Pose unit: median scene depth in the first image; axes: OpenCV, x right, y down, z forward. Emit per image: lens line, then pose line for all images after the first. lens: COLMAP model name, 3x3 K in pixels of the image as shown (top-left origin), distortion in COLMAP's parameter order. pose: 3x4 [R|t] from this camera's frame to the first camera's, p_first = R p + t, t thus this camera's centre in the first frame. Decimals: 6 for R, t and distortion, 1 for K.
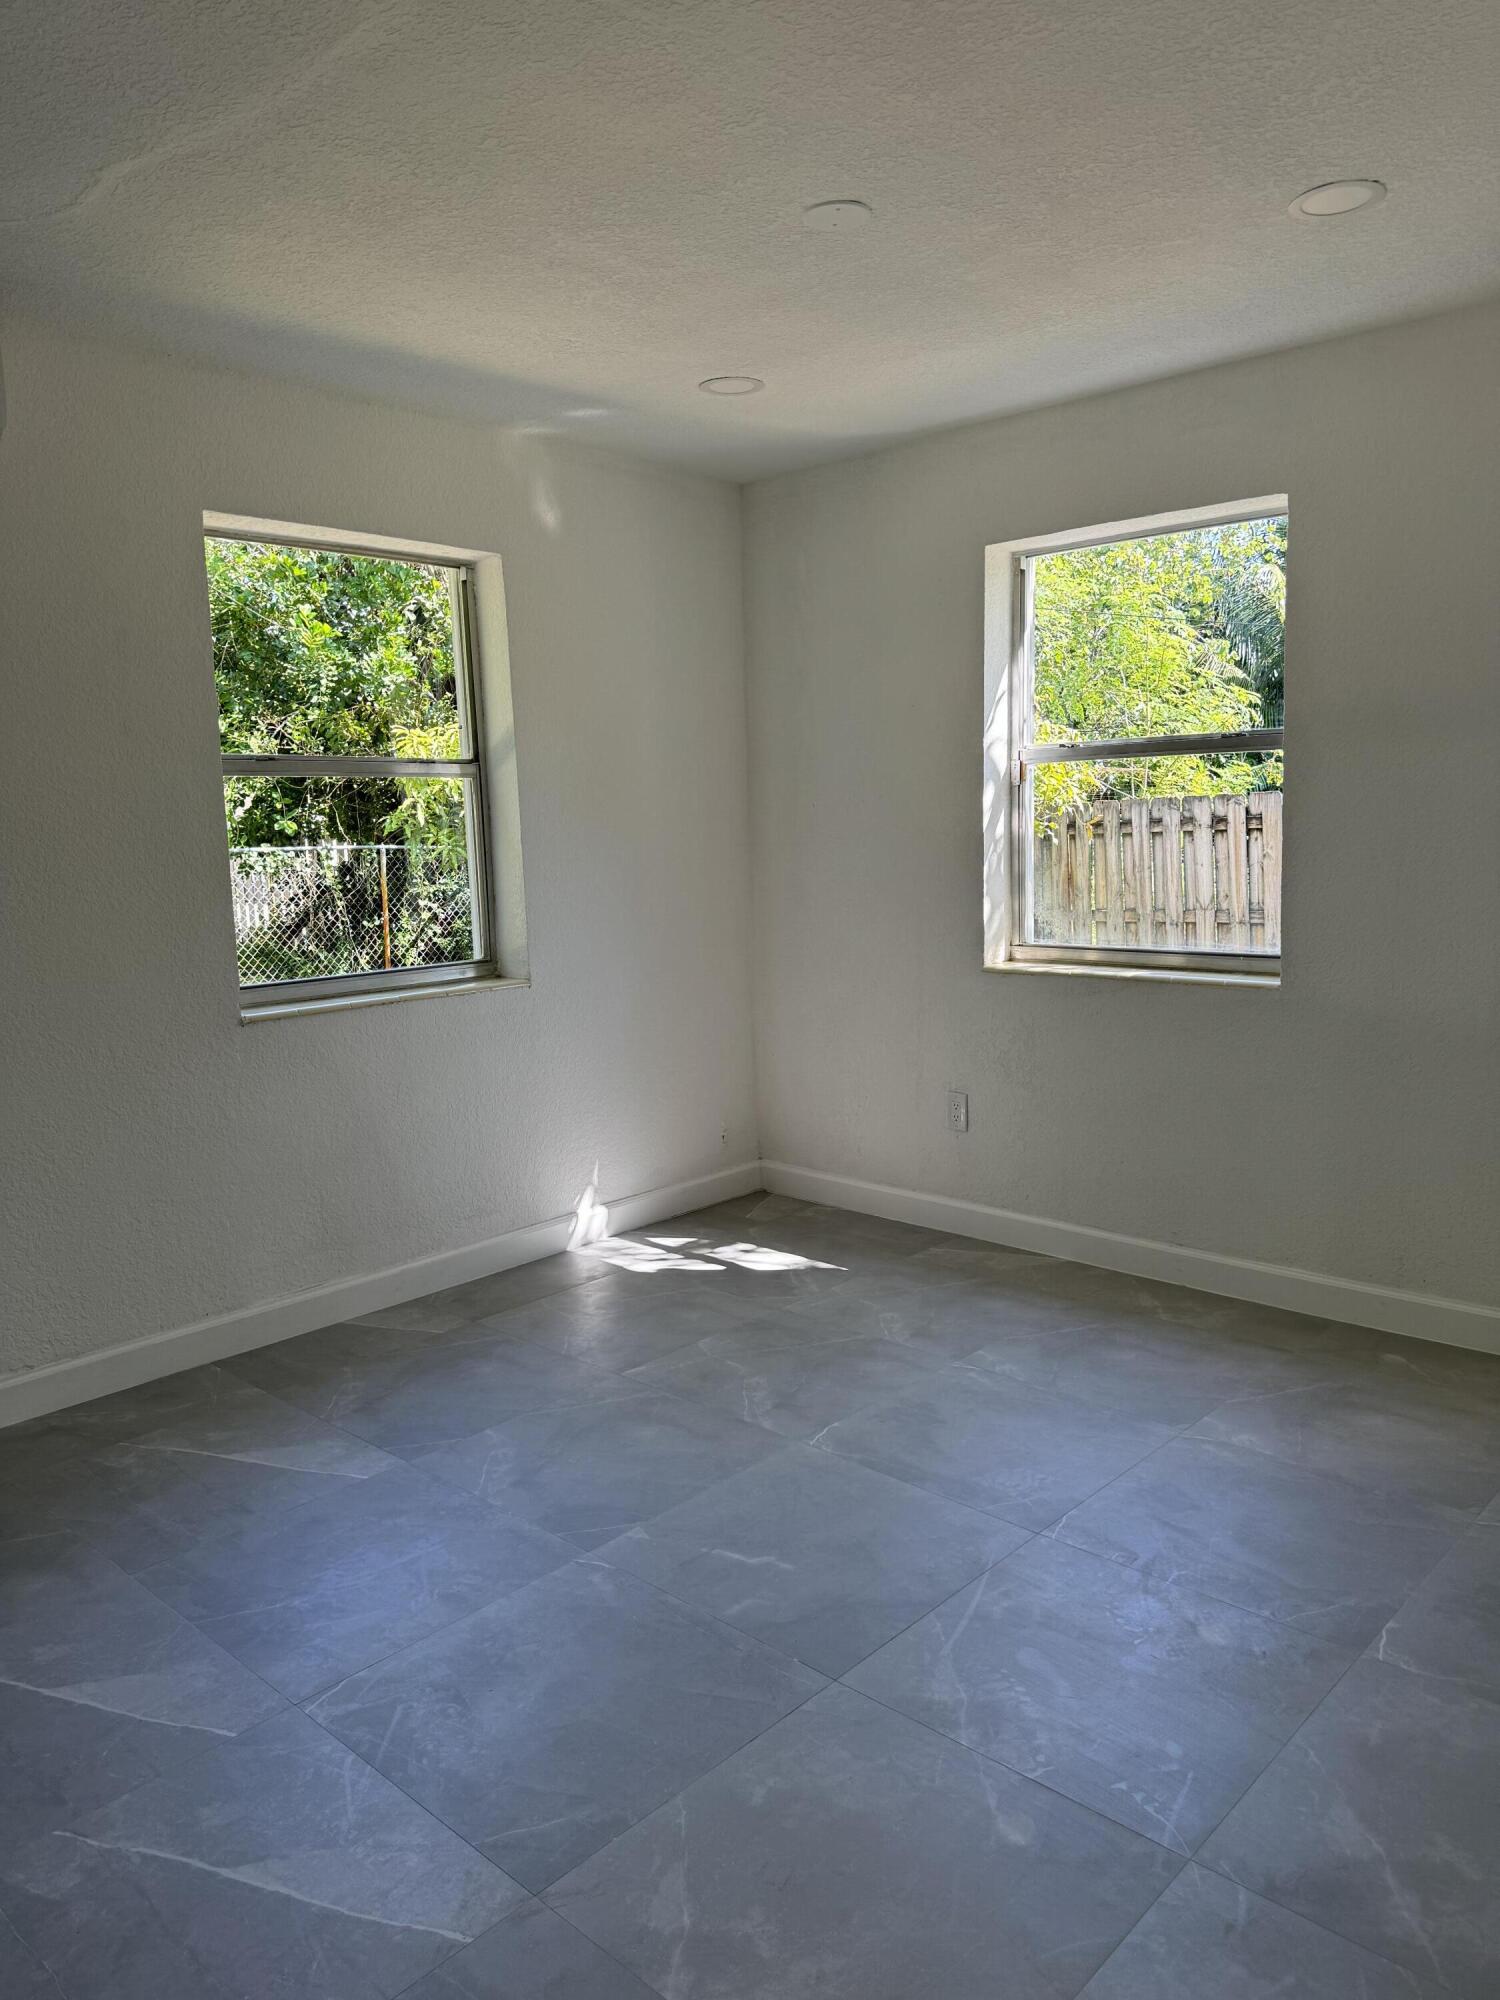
lens RADIAL K [[1412.1, 0, 749.3], [0, 1412.1, 997.5], [0, 0, 1]] dist [0.024416, -0.012247]
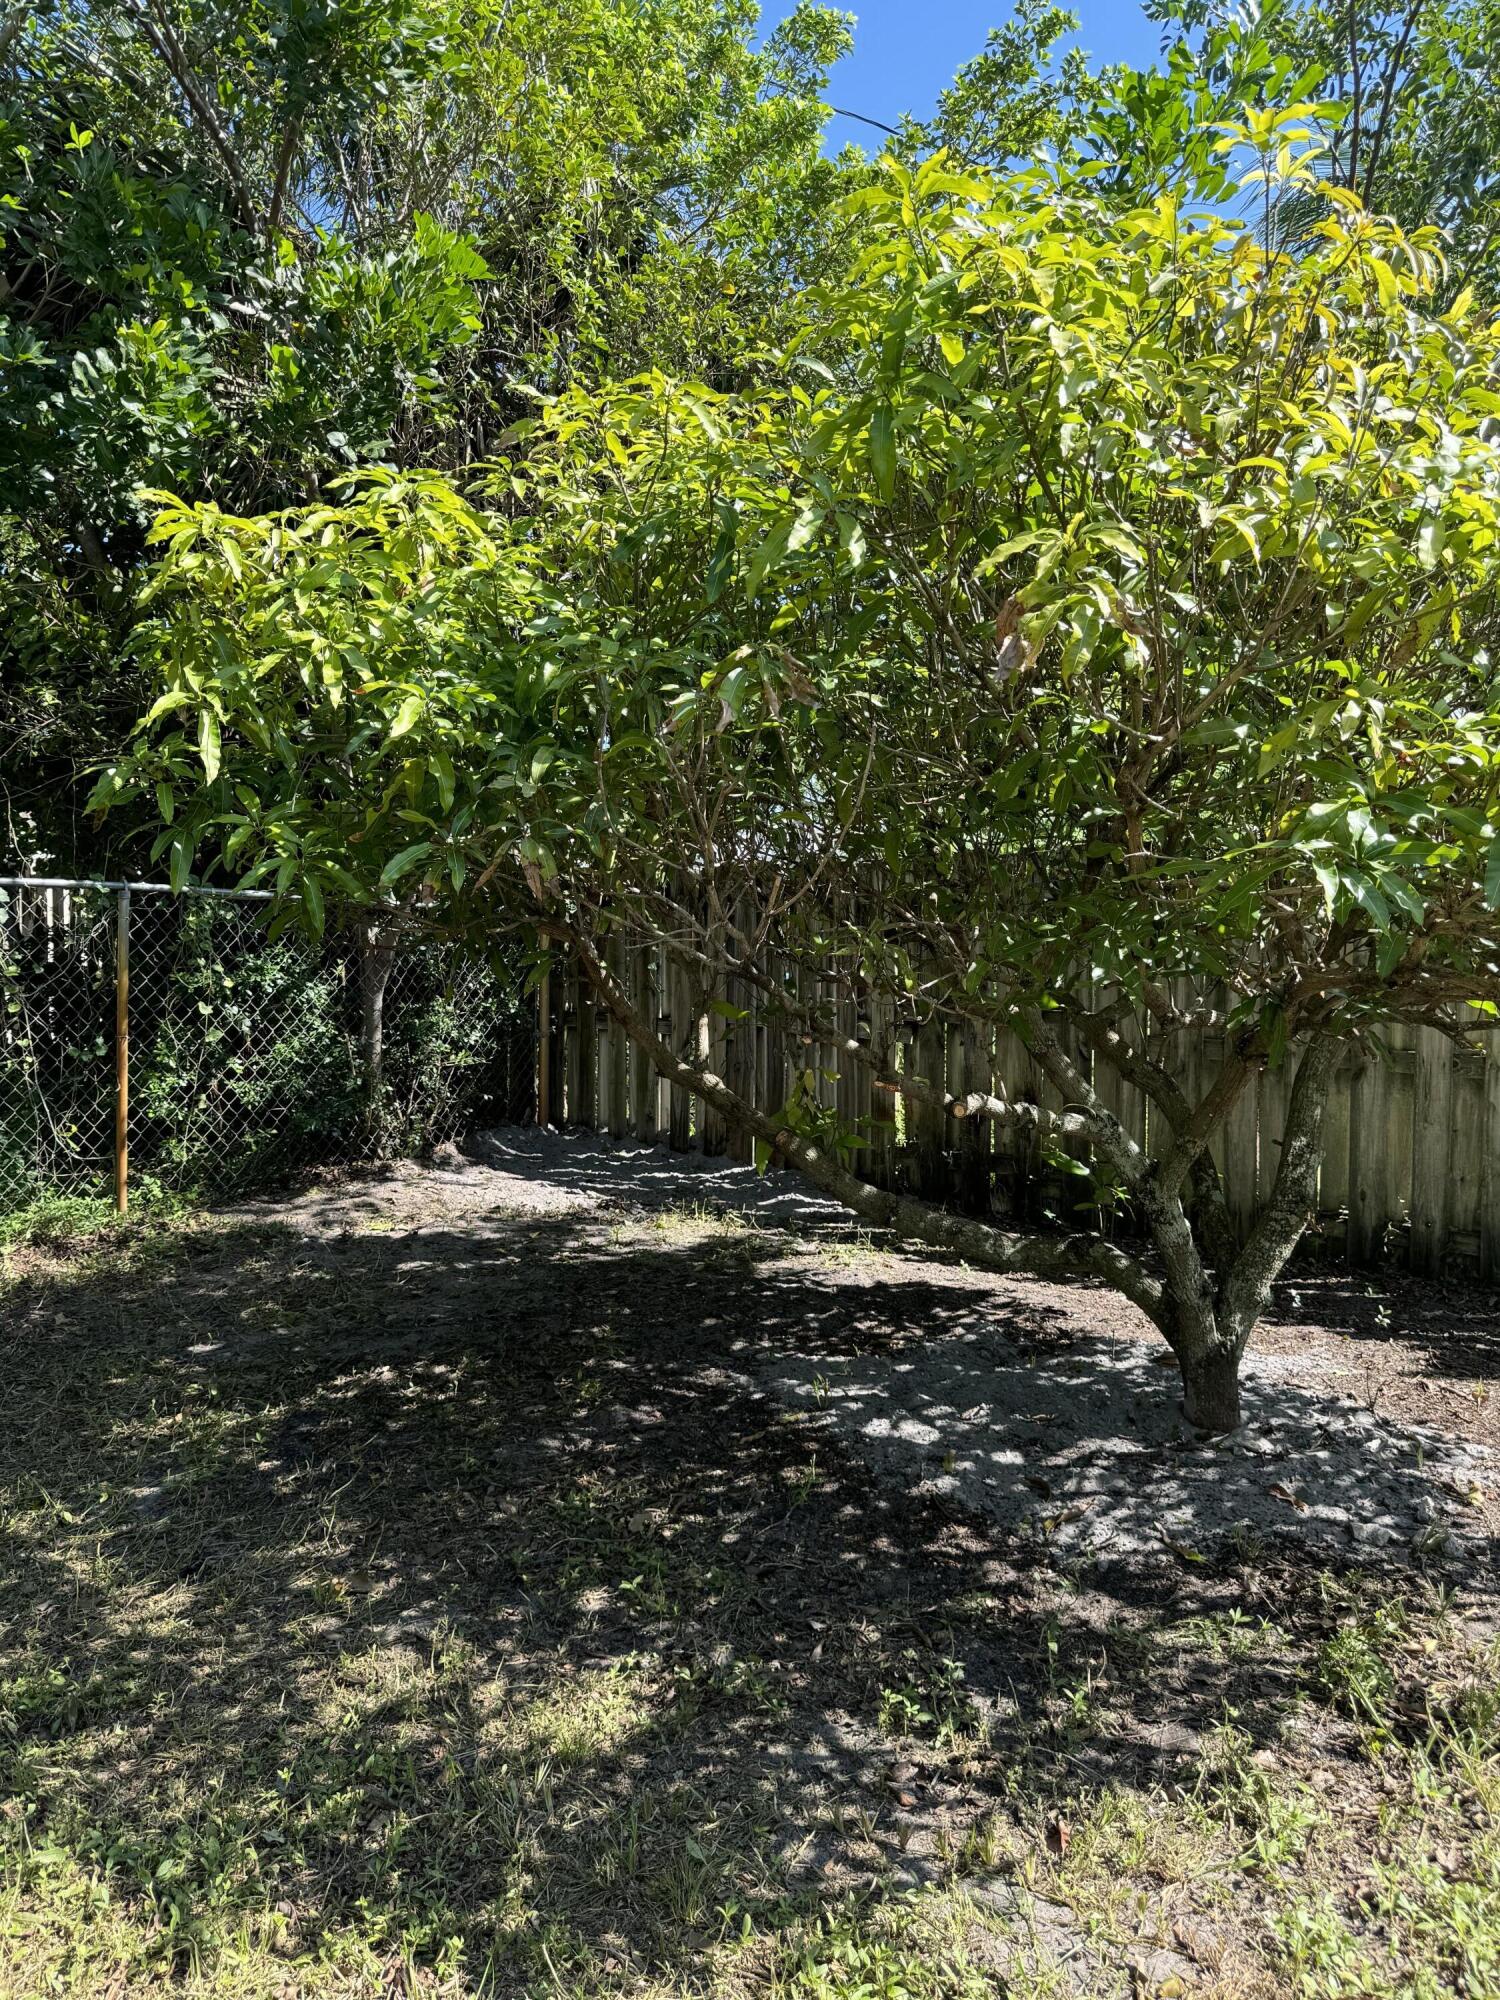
lens RADIAL K [[1412.1, 0, 751.2], [0, 1412.1, 999.3], [0, 0, 1]] dist [0.024416, -0.012247]
pose [[0.990011, 0.042664, 0.134384, -0.116132], [-0.033509, 0.997008, -0.069661, -0.043760], [-0.136954, 0.064462, 0.988478, 0.511161]]
